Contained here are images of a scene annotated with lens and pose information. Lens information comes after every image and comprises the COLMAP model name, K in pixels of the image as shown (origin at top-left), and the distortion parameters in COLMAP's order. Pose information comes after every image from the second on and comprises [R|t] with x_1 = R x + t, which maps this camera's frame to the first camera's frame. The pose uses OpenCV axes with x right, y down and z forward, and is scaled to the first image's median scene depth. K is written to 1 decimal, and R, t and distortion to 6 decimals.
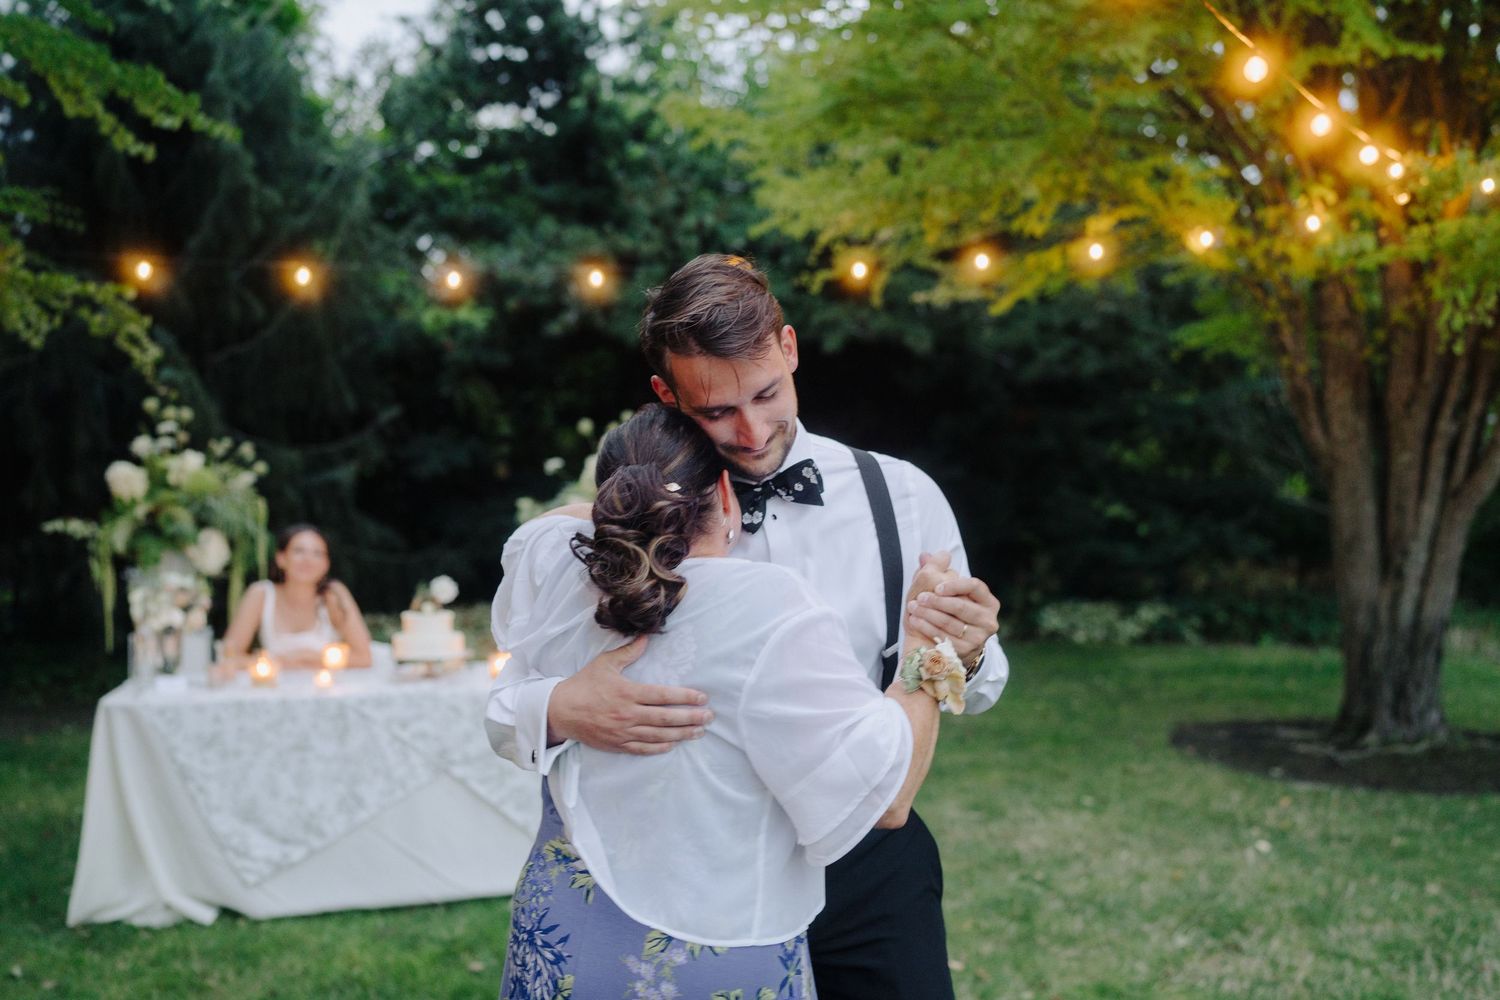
lens RADIAL K [[1485.5, 0, 755.3], [0, 1485.5, 503.0], [0, 0, 1]] dist [-0.006323, 0.149584]
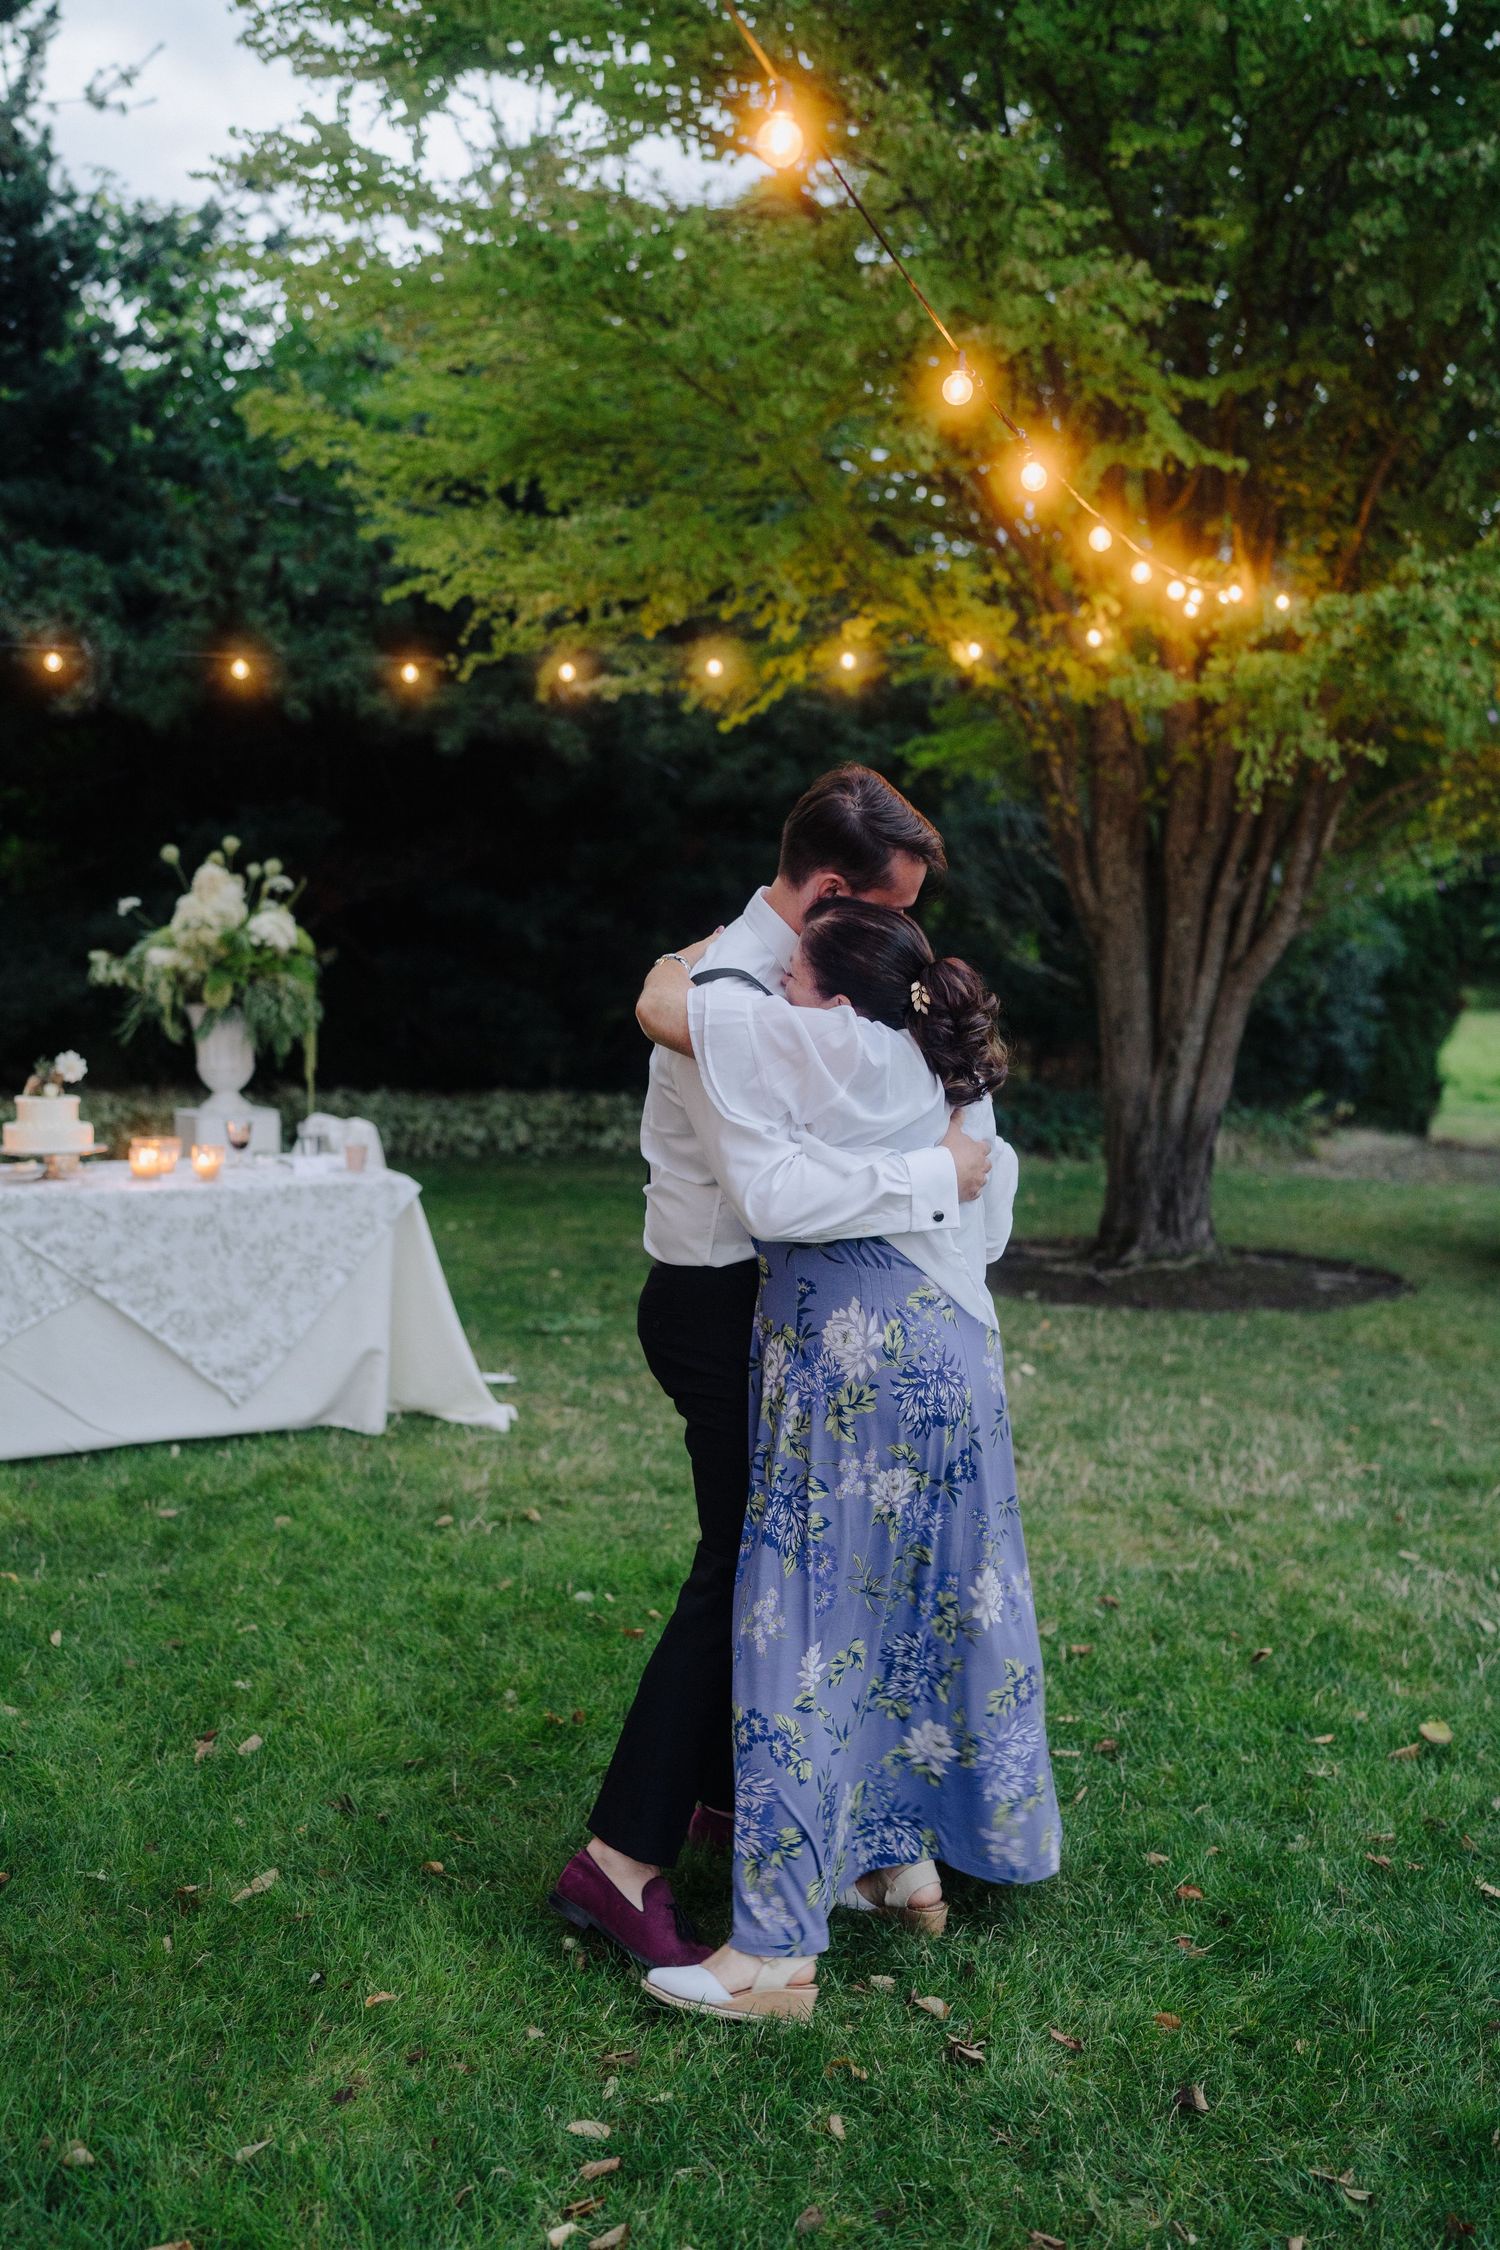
lens RADIAL K [[2228.3, 0, 750.0], [0, 2228.3, 1125.0], [0, 0, 1]] dist [-0.006323, 0.149584]
pose [[0.971494, 0.001916, 0.237056, -0.107702], [-0.019826, 0.997121, 0.073192, -0.003682], [-0.236233, -0.075806, 0.968735, -0.181748]]
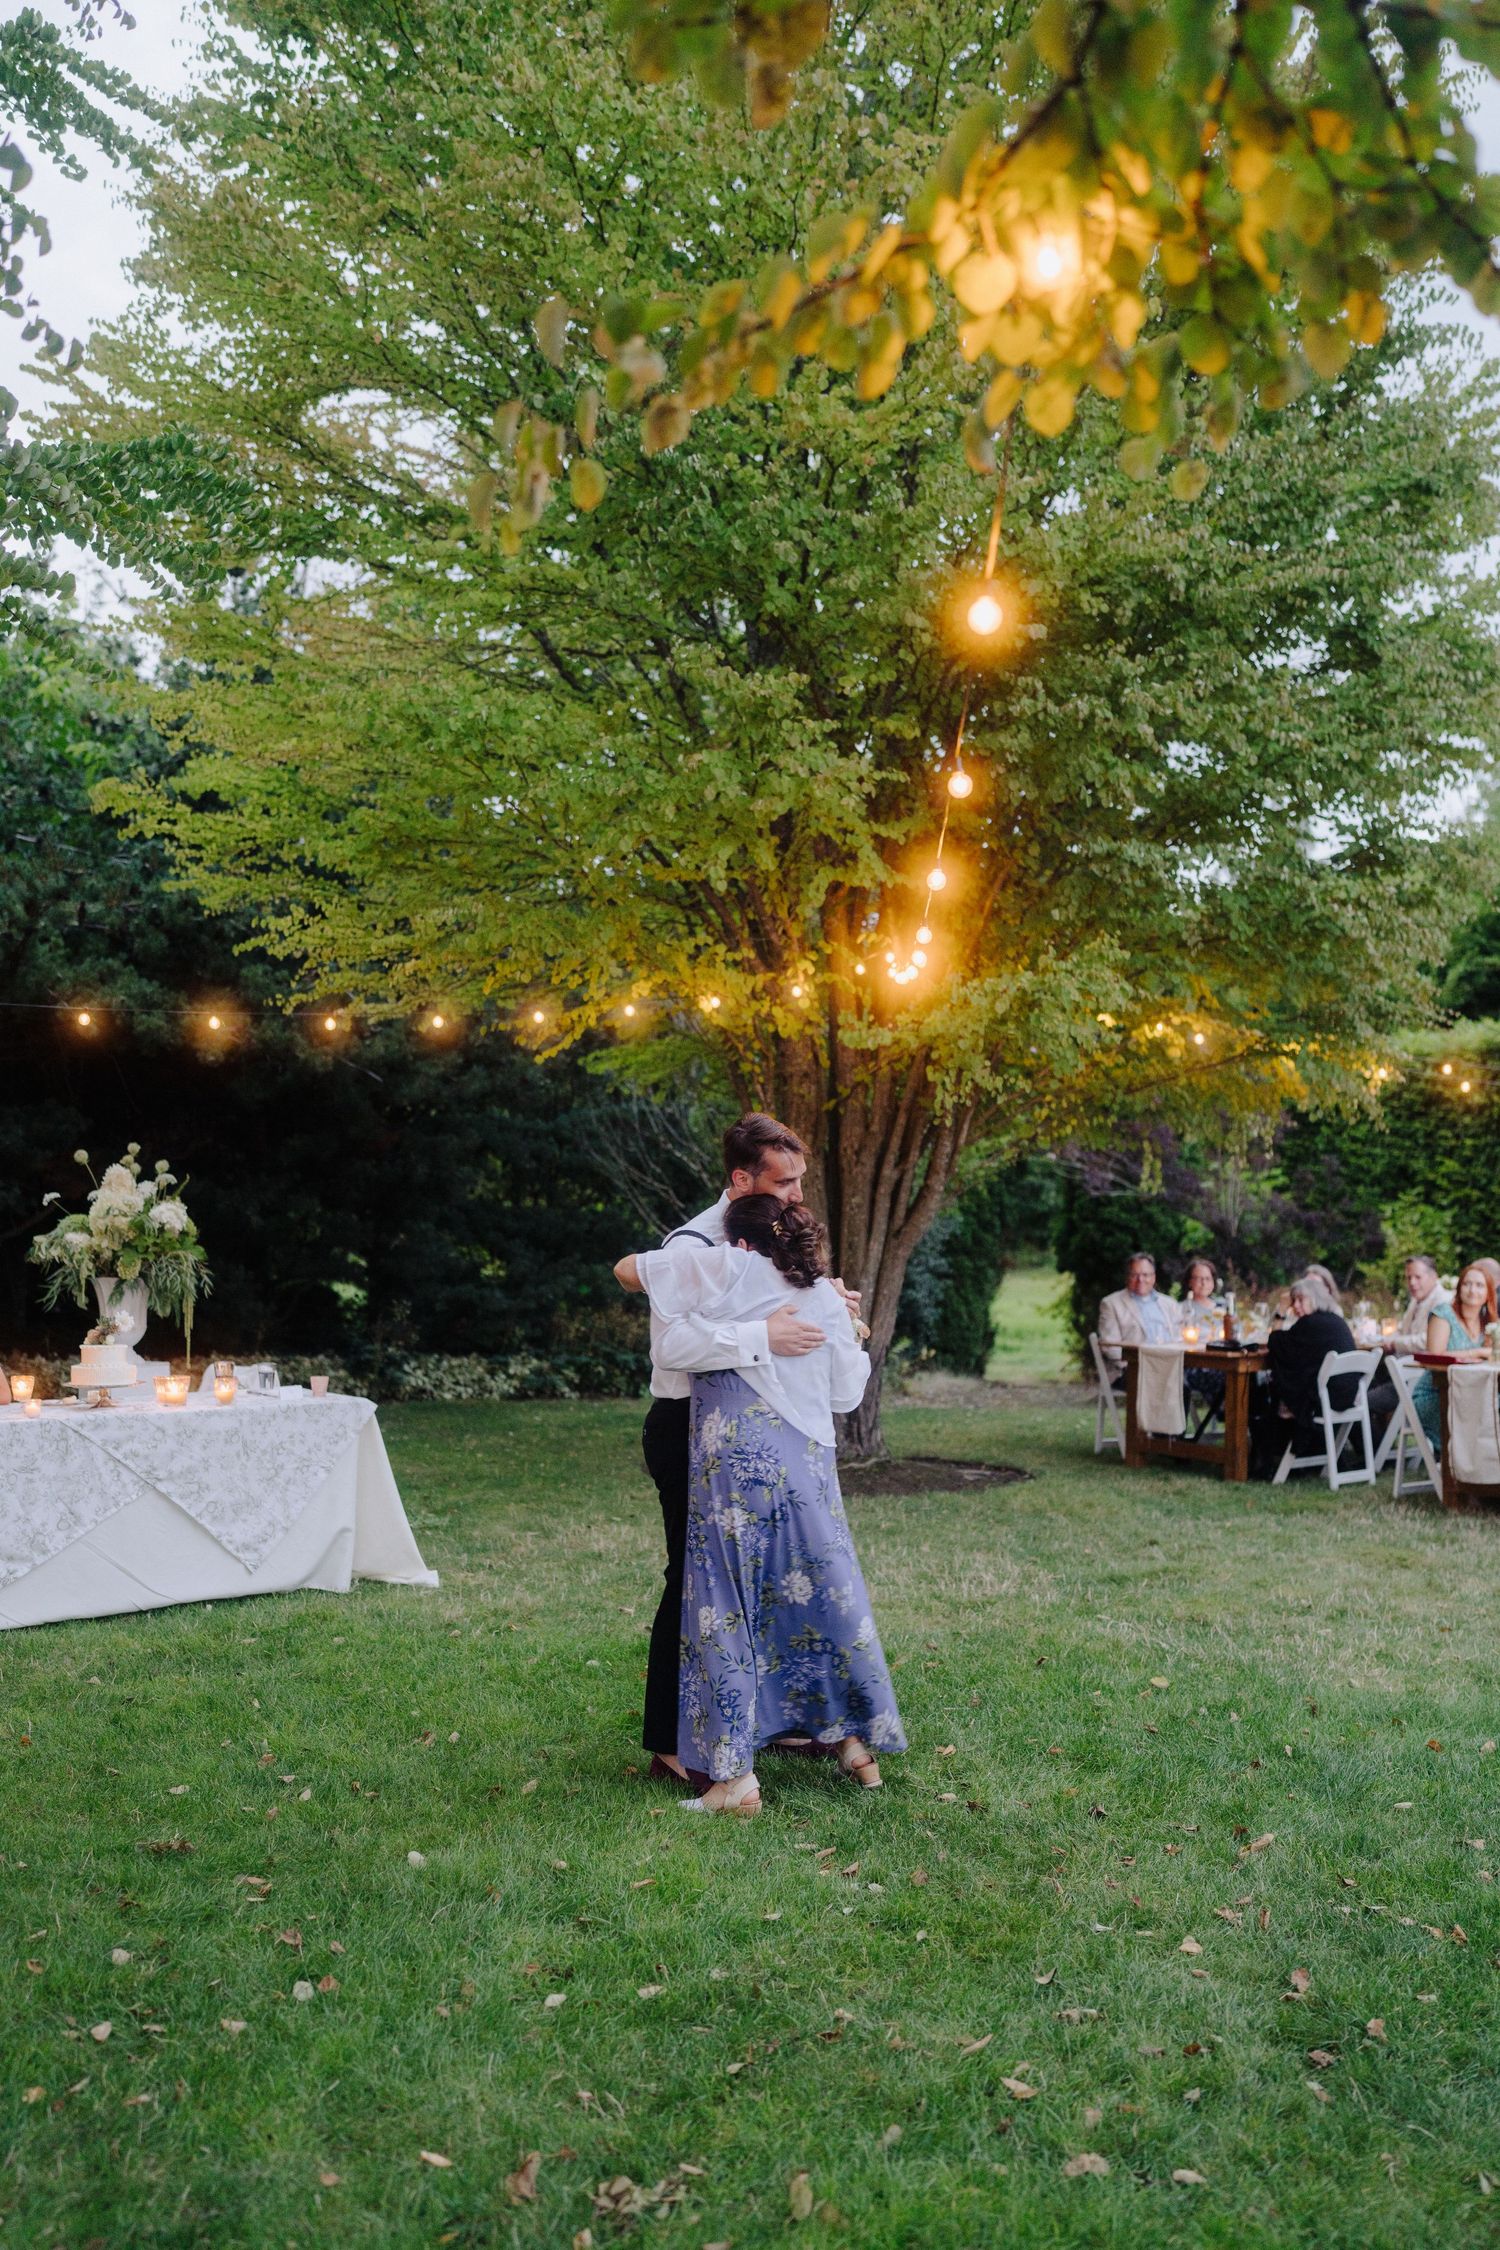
lens RADIAL K [[2228.3, 0, 750.0], [0, 2228.3, 1125.0], [0, 0, 1]] dist [-0.006323, 0.149584]
pose [[0.896166, 0.026457, 0.442930, -0.398089], [-0.003809, 0.998643, -0.051945, -0.000280], [-0.443703, 0.044865, 0.895050, -0.480919]]
